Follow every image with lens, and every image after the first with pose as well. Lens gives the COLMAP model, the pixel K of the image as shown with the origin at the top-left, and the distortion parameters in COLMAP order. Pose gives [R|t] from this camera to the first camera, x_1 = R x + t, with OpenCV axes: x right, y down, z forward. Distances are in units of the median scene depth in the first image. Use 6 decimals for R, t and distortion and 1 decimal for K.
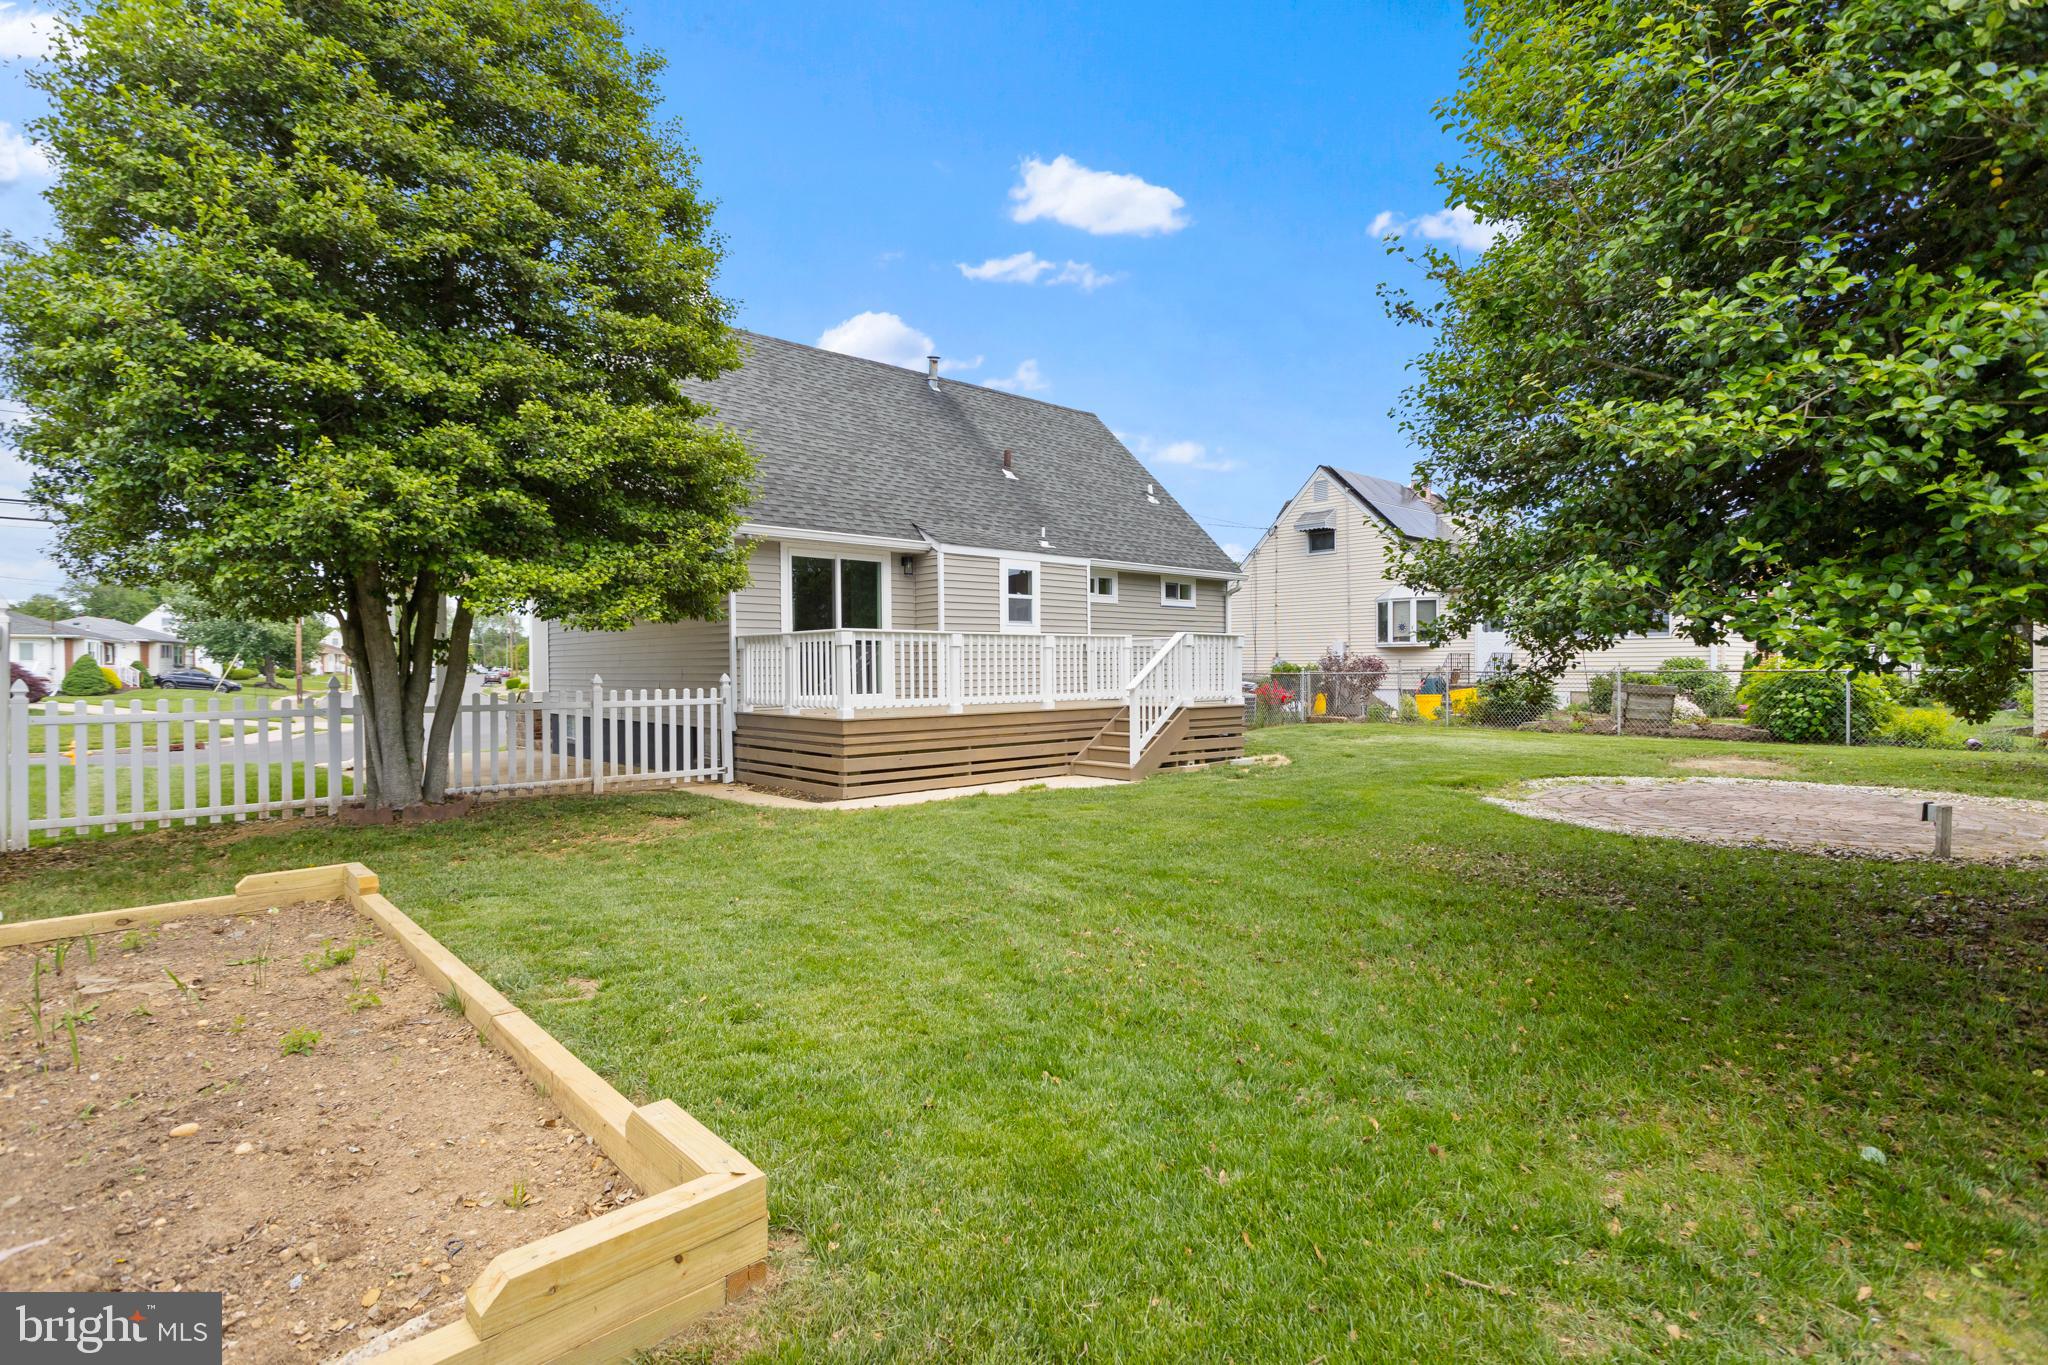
lens RADIAL K [[967.2, 0, 1029.3], [0, 967.2, 648.9], [0, 0, 1]] dist [0.001789, -0.000734]
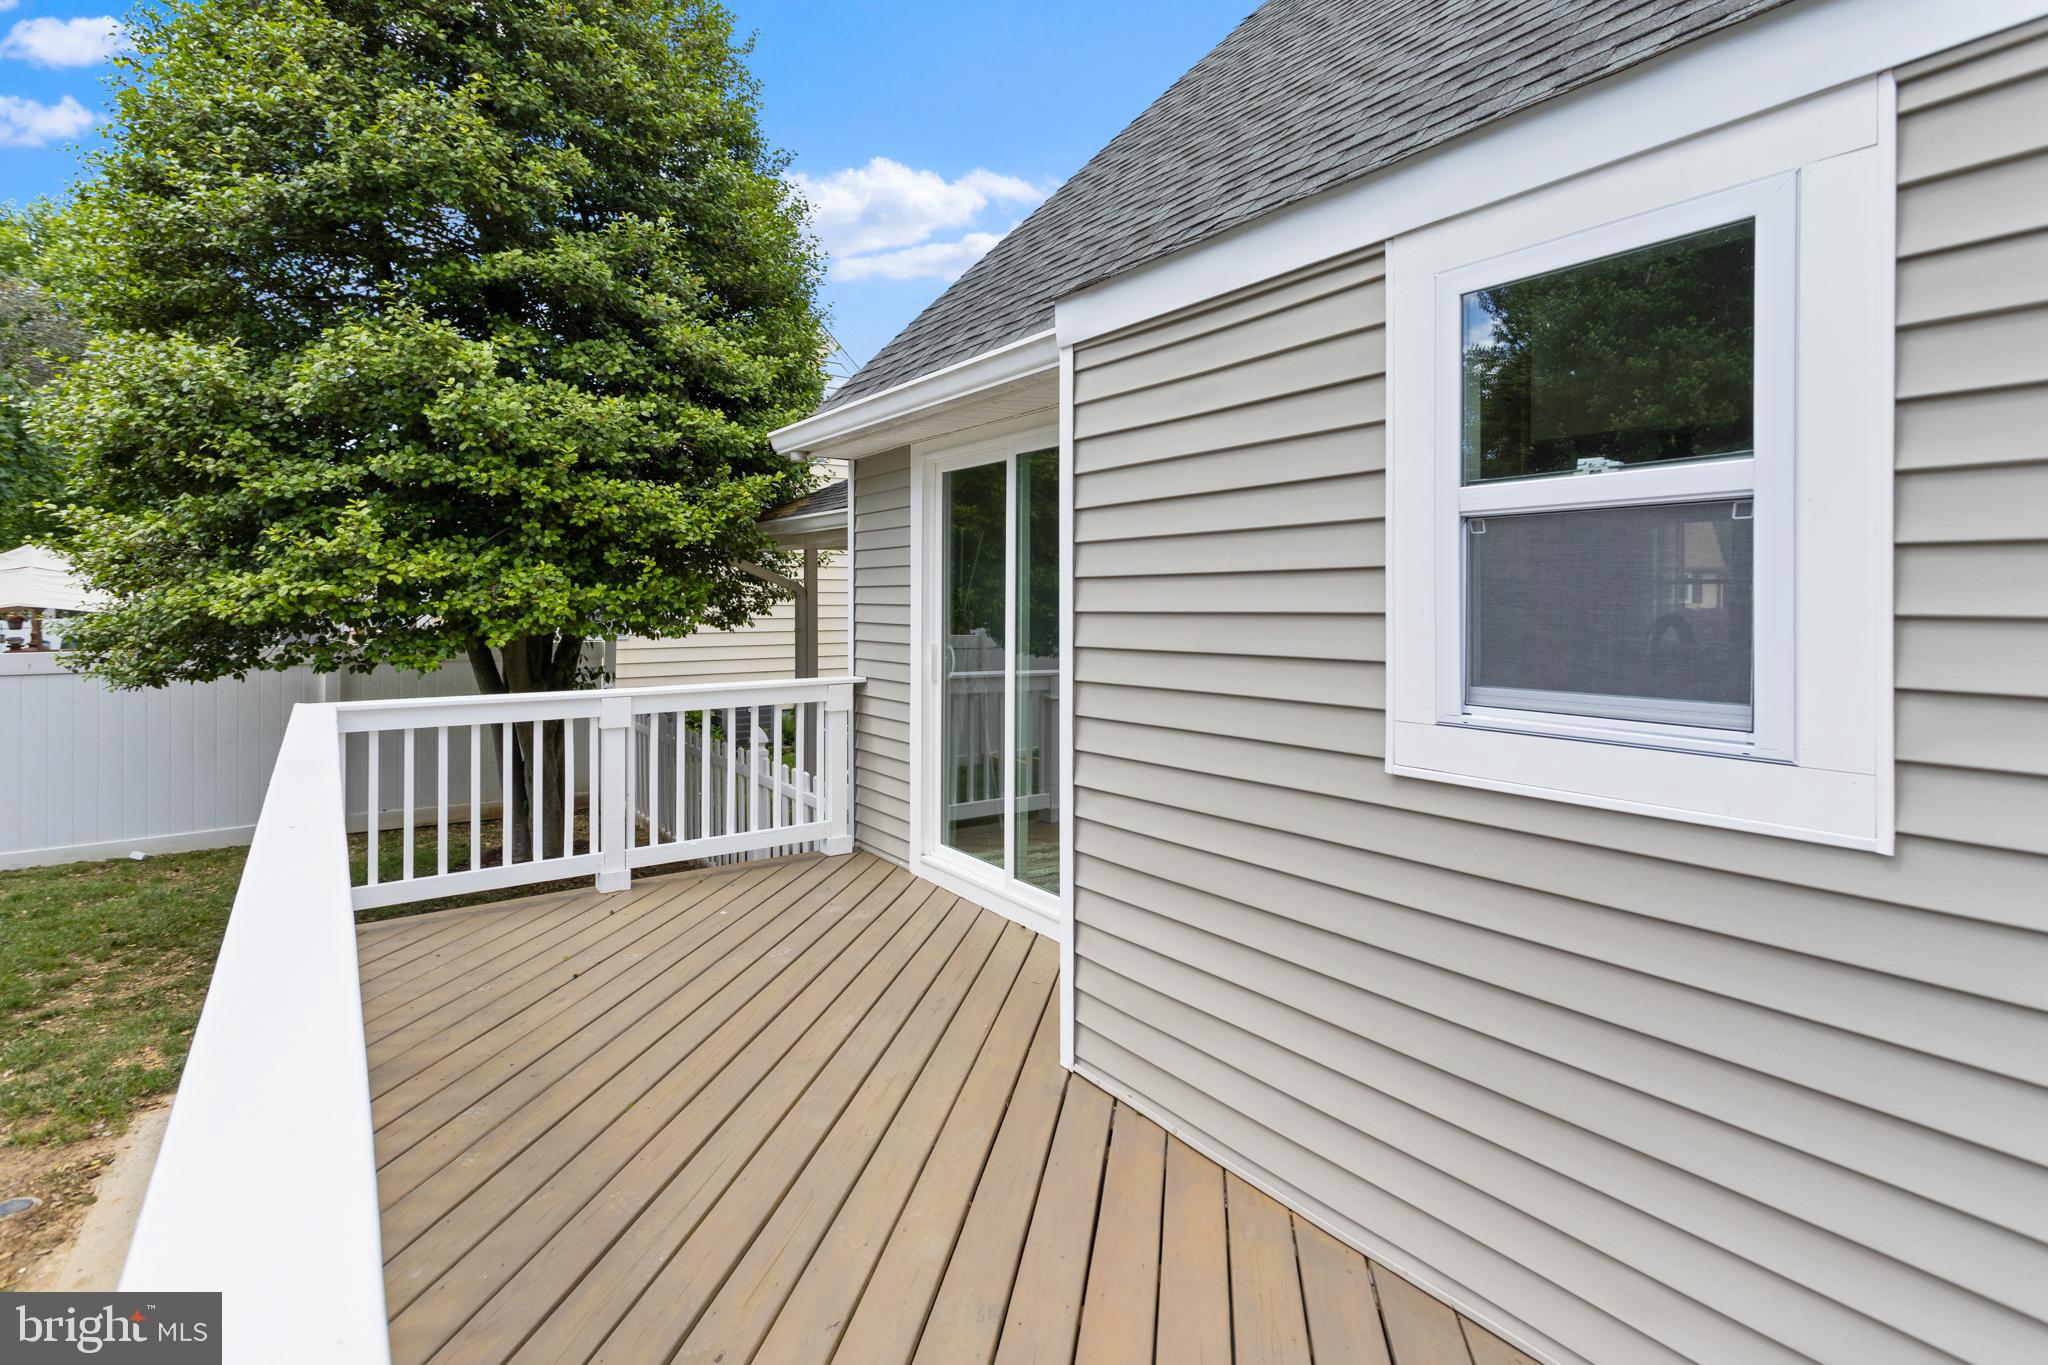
lens RADIAL K [[1001.0, 0, 1020.2], [0, 1001.0, 590.0], [0, 0, 1]] dist [0.002587, 0.000086]
pose [[-0.158941, 0.008343, -0.987253, 0.120741], [0.017836, 0.999825, 0.005578, -0.044054], [0.987127, -0.016722, -0.159062, 0.950073]]
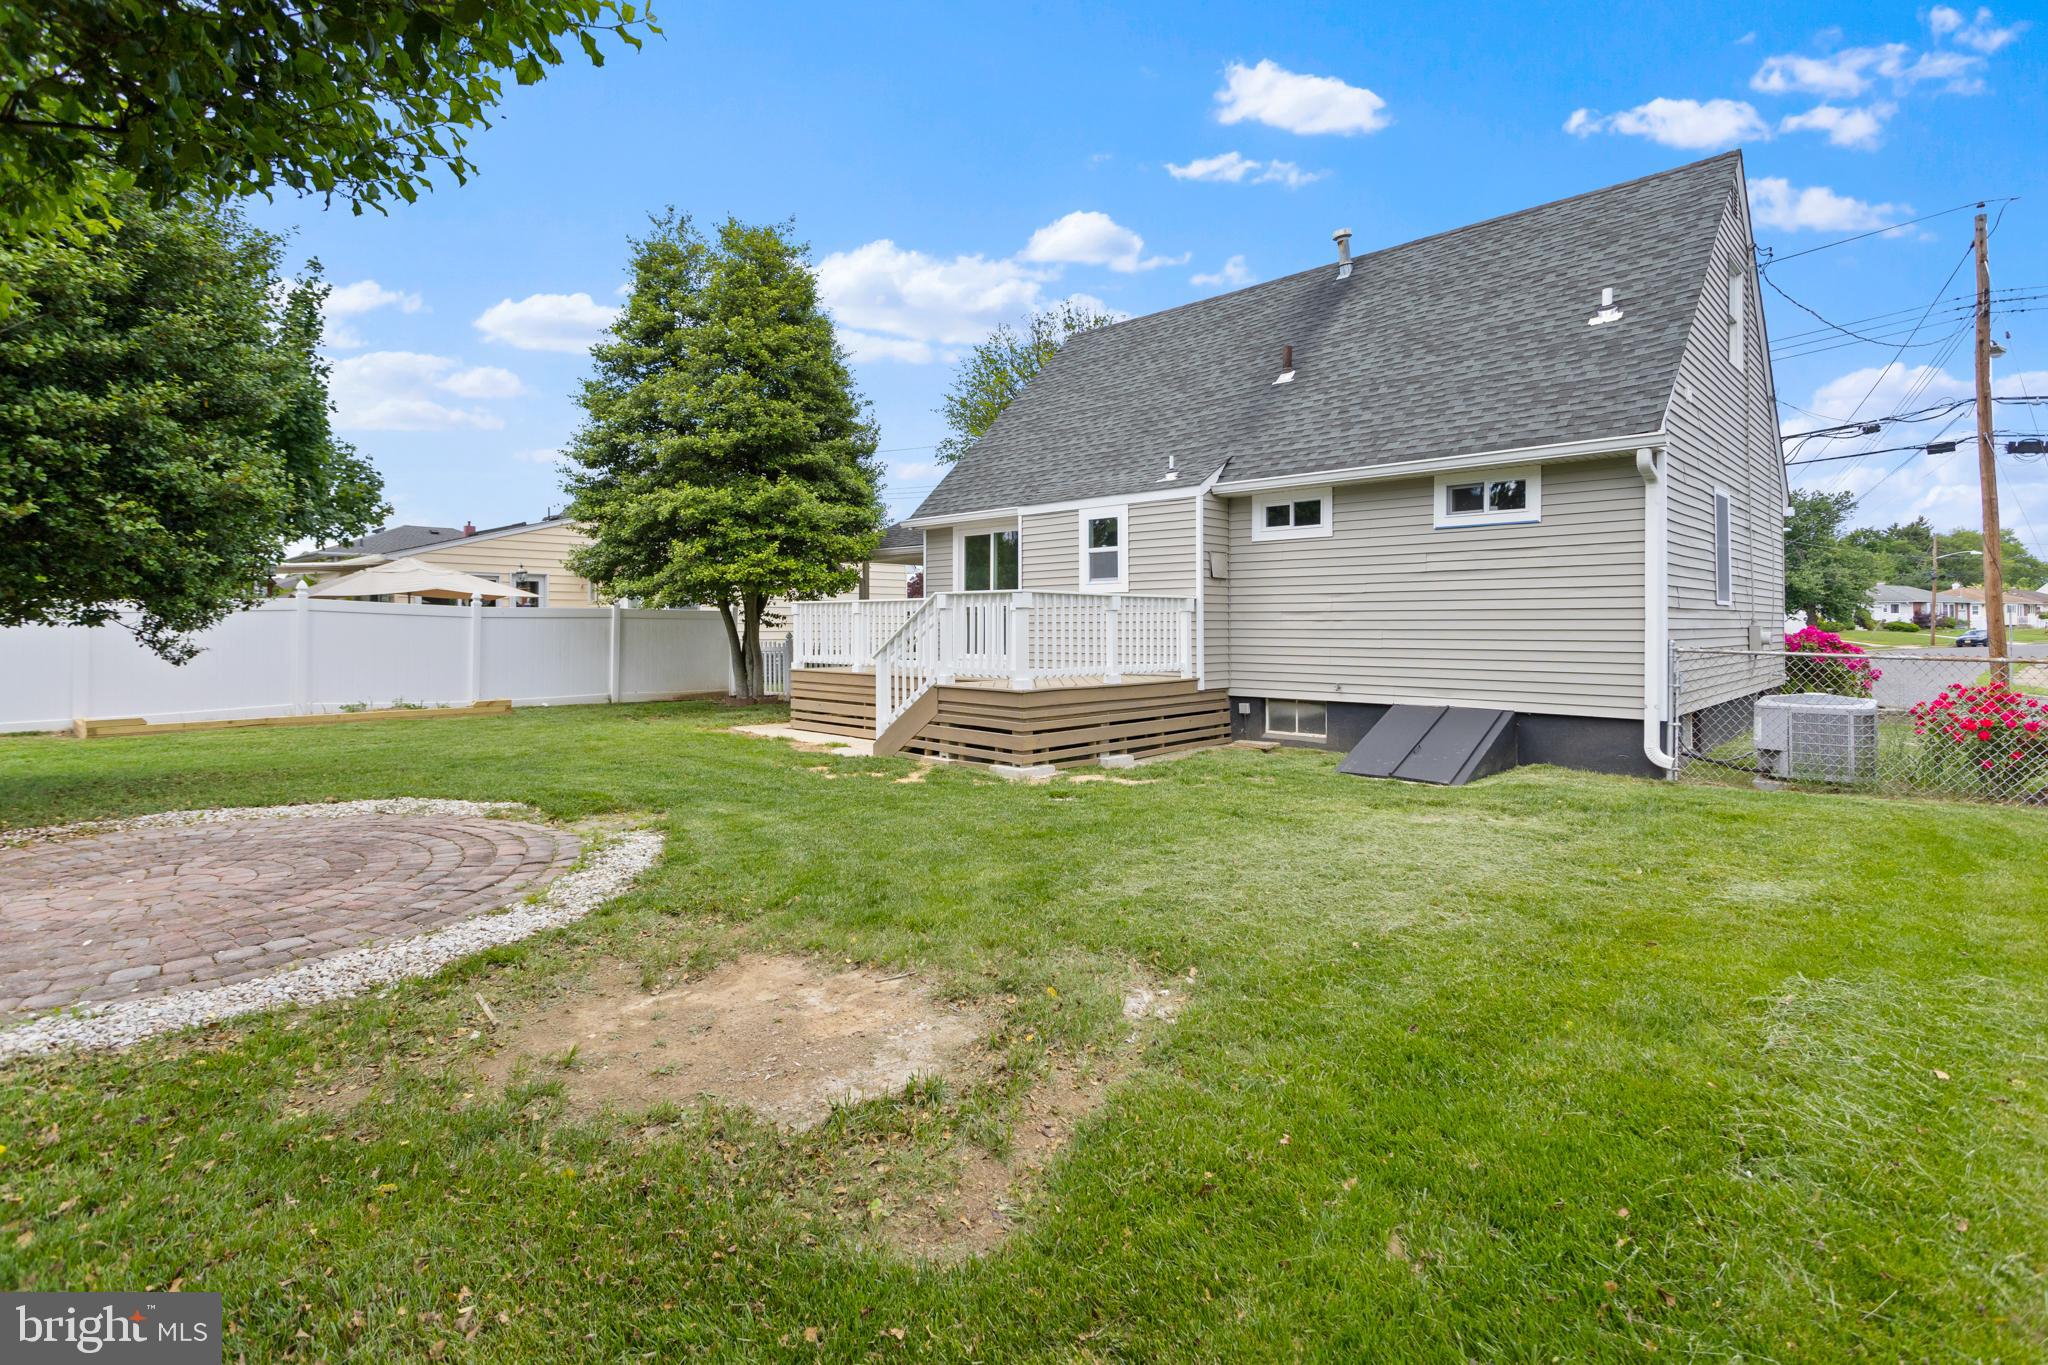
lens RADIAL K [[967.2, 0, 1029.3], [0, 967.2, 648.9], [0, 0, 1]] dist [0.001789, -0.000734]
pose [[0.027703, 0.036377, -0.998954, 0.838150], [0.012070, 0.999253, 0.036722, 0.001050], [0.999543, -0.013074, 0.027243, 0.910220]]
